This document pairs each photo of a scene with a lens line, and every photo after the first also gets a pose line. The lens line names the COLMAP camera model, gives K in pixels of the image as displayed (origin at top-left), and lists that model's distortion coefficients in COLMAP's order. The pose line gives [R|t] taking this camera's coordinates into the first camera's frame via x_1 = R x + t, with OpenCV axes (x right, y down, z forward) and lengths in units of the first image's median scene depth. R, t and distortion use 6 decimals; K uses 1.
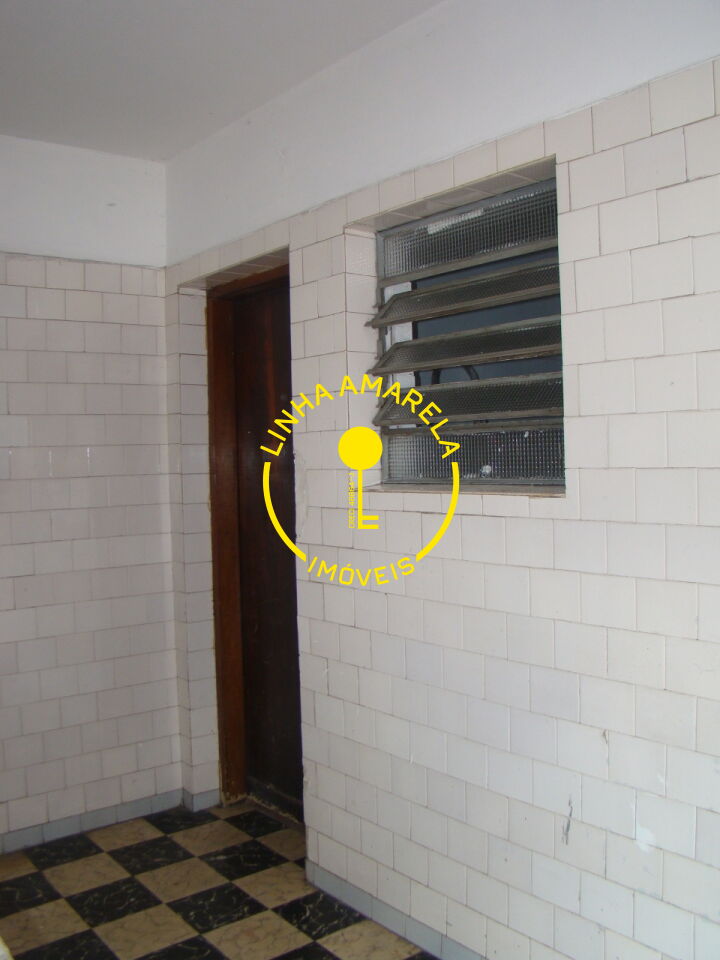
lens RADIAL K [[886.2, 0, 358.8], [0, 886.2, 478.9], [0, 0, 1]] dist [-0.115635, 0.000000]
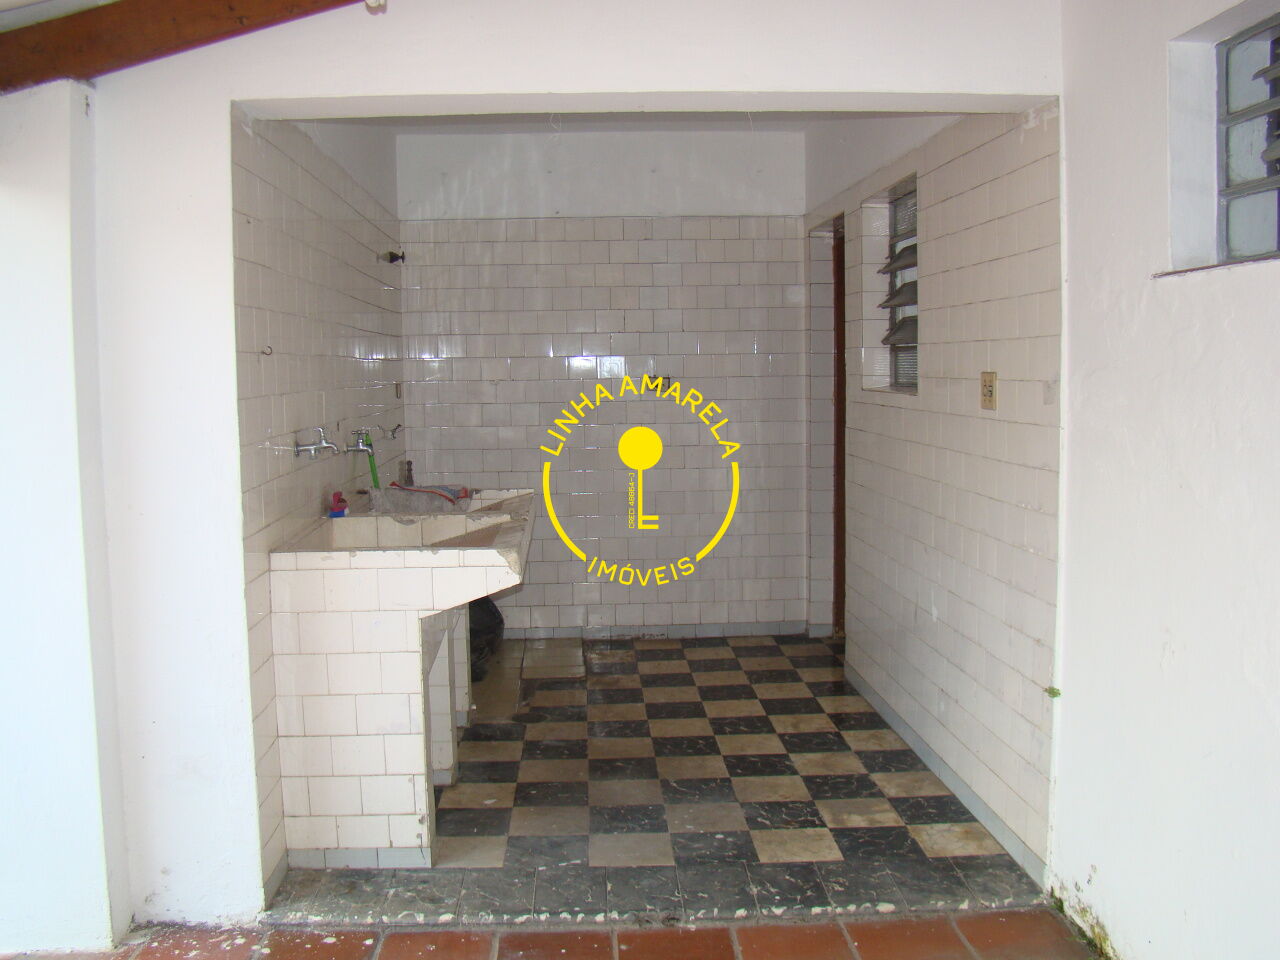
lens RADIAL K [[1181.6, 0, 640.0], [0, 1181.6, 479.8], [0, 0, 1]] dist [-0.115635, 0.000000]
pose [[0.817658, 0.065983, -0.571910, 0.737151], [-0.017108, 0.995756, 0.090425, -0.008000], [0.575450, -0.064152, 0.815317, -0.704034]]
